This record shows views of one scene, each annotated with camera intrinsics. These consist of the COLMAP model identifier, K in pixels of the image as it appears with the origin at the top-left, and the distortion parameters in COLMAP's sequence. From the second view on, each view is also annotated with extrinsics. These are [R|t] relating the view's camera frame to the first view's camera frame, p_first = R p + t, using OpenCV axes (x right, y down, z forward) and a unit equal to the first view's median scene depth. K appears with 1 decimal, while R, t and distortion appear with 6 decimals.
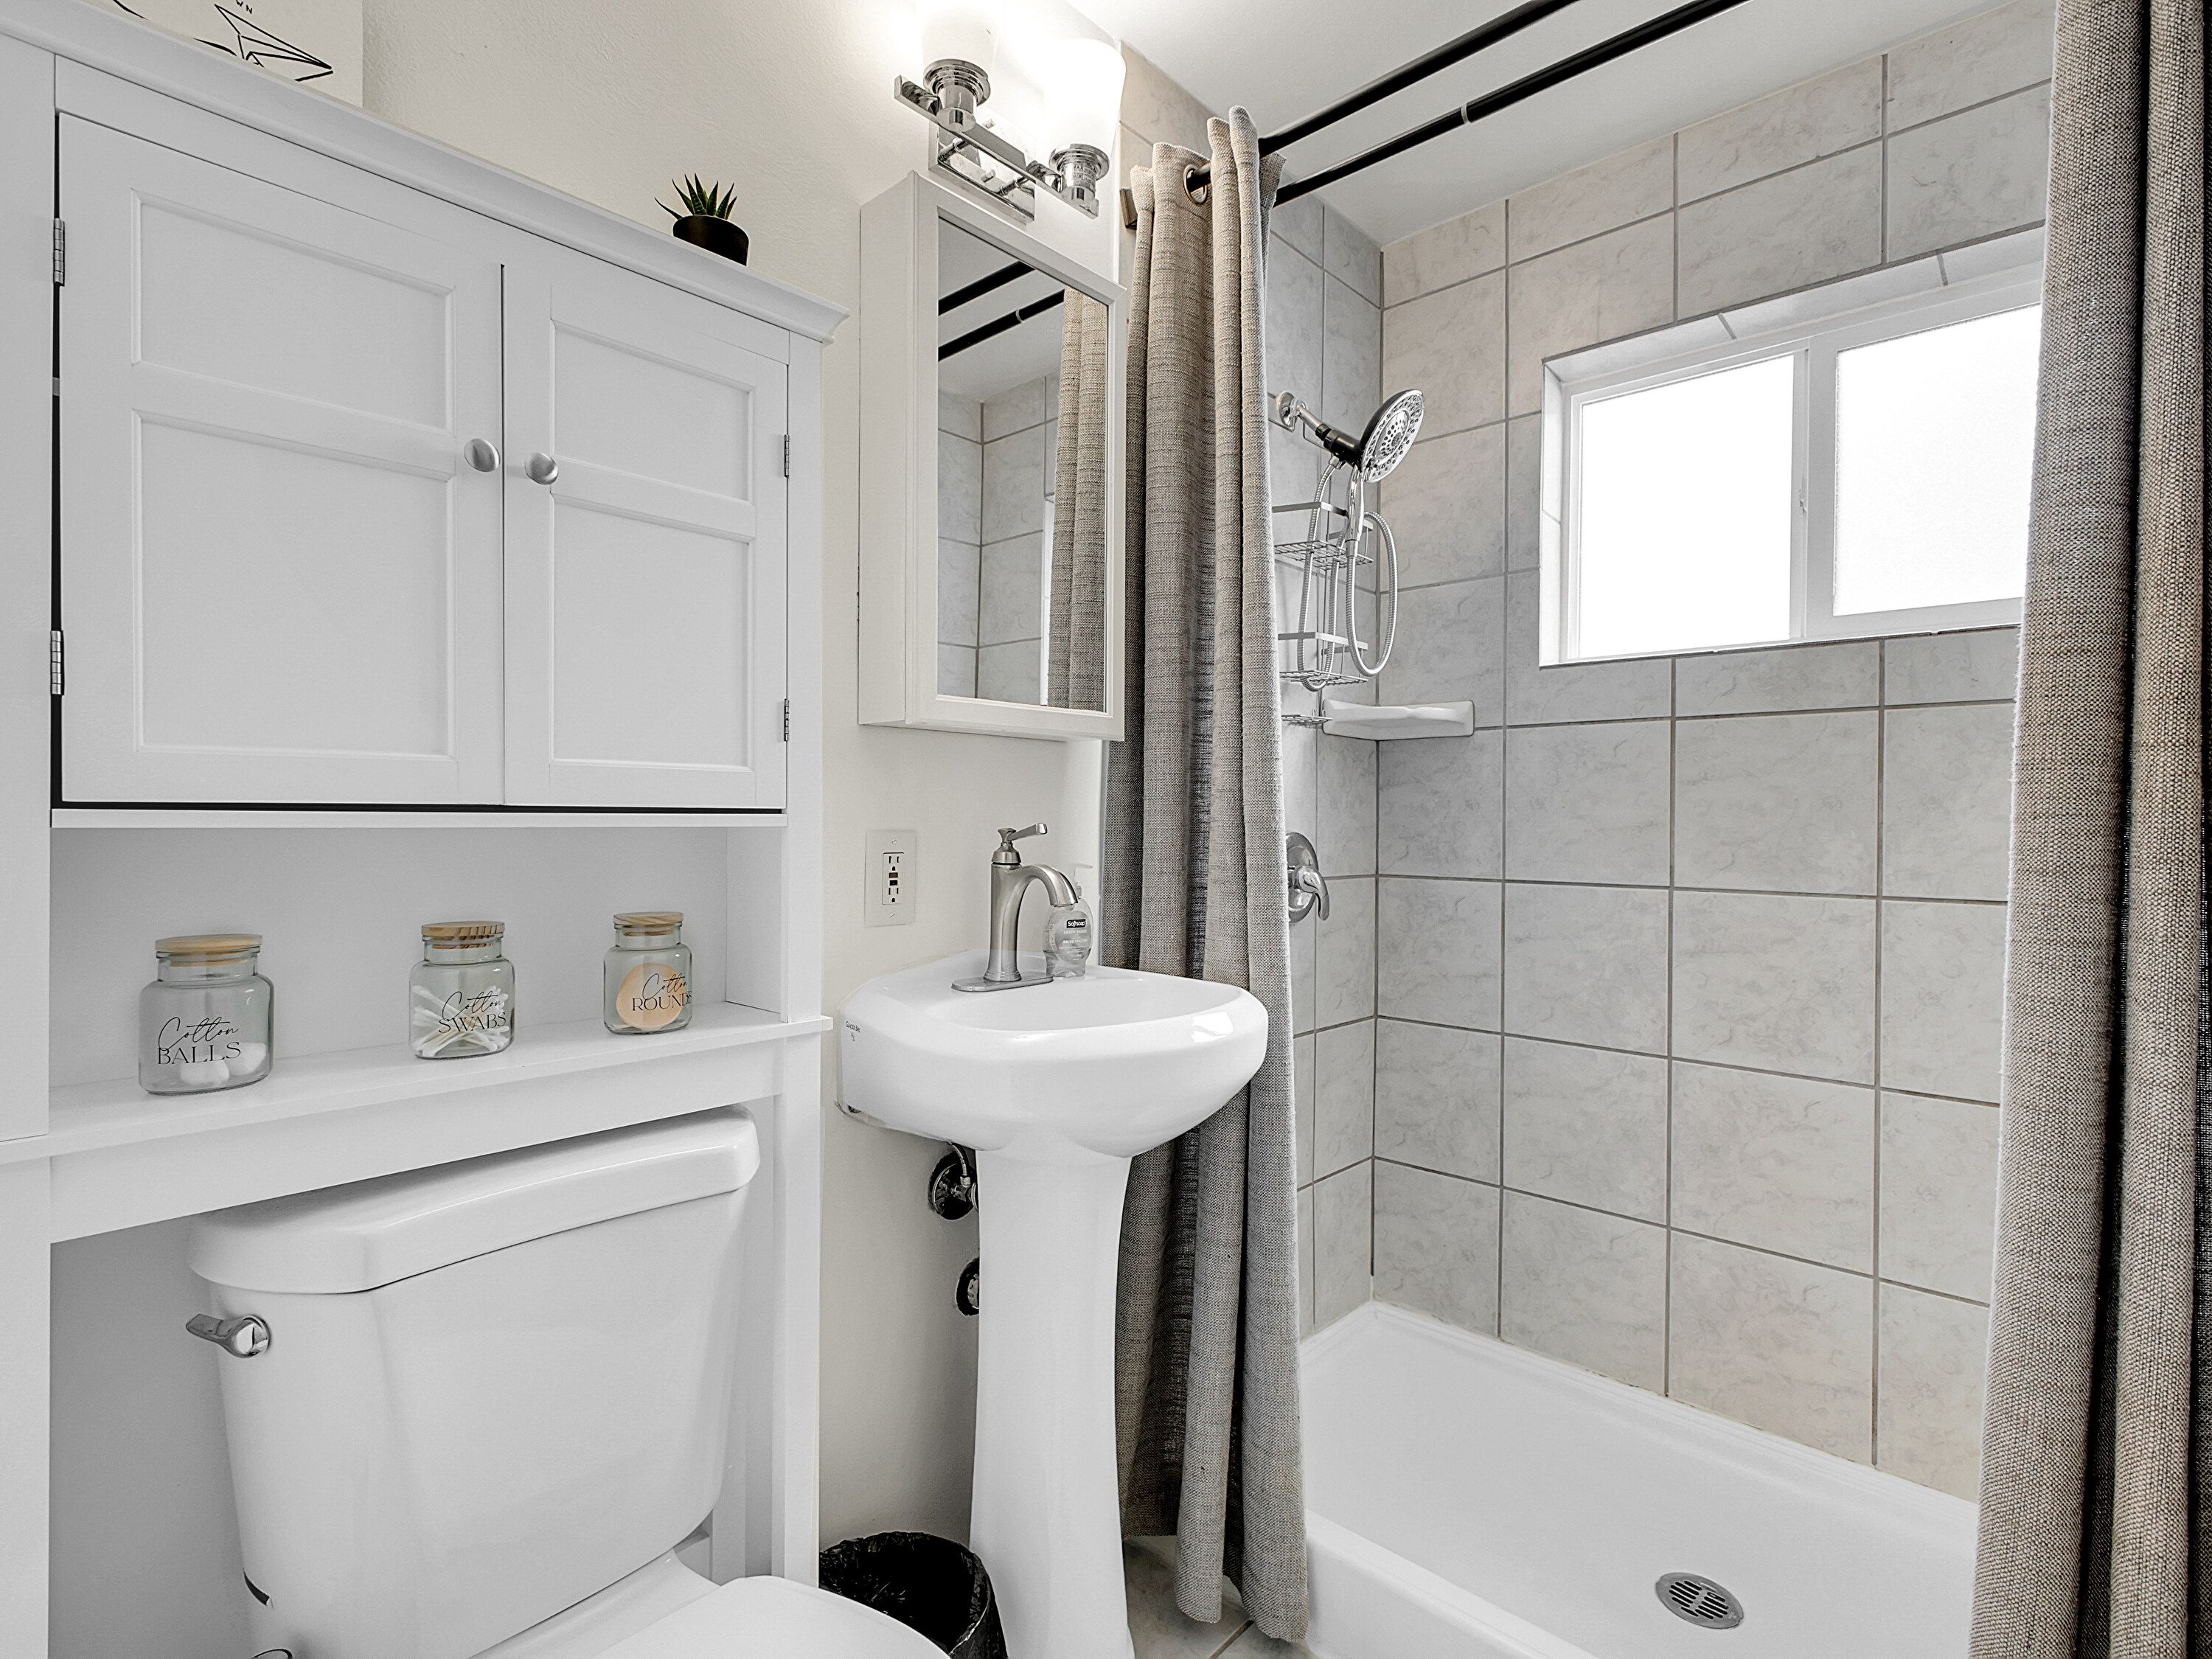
lens RADIAL K [[1077.5, 0, 1105.1], [0, 1077.5, 827.9], [0, 0, 1]] dist [0.002369, 0.000545]
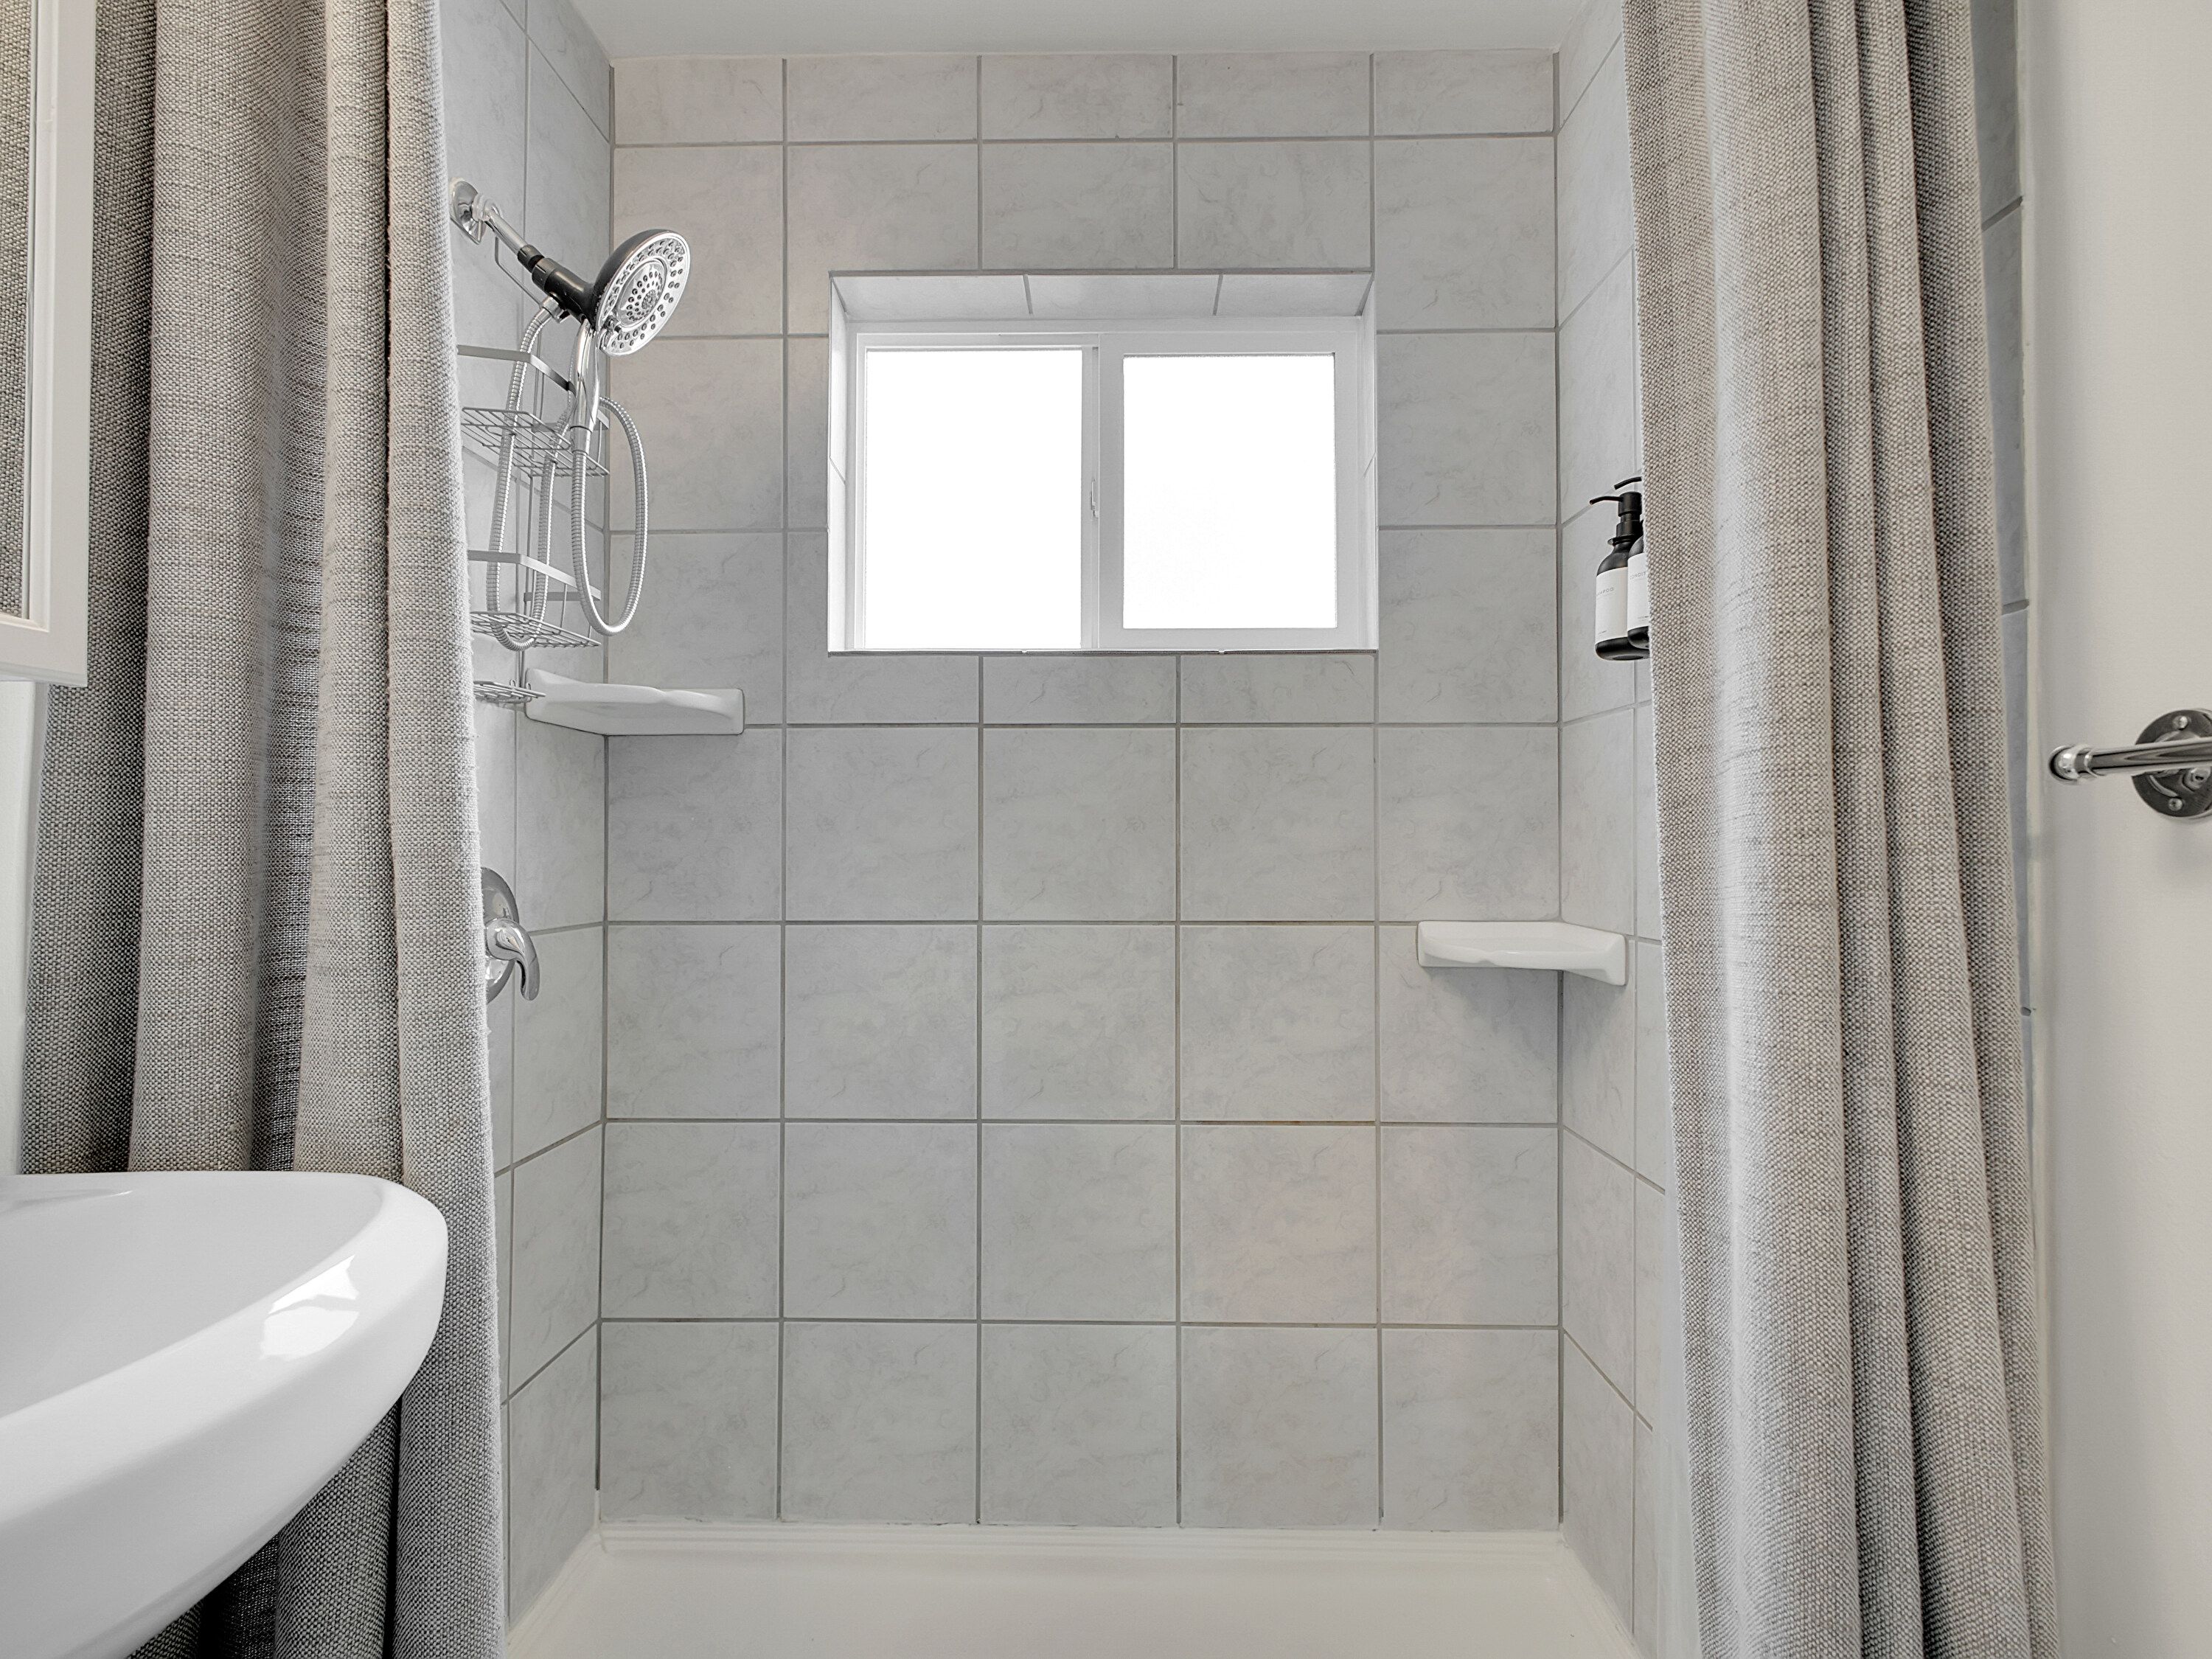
lens RADIAL K [[1077.5, 0, 1109.0], [0, 1077.5, 820.1], [0, 0, 1]] dist [0.002369, 0.000545]
pose [[0.747971, 0.005781, 0.663706, 0.032327], [0.011575, 0.999696, -0.021752, -0.005876], [-0.663631, 0.023952, 0.747677, 0.292582]]
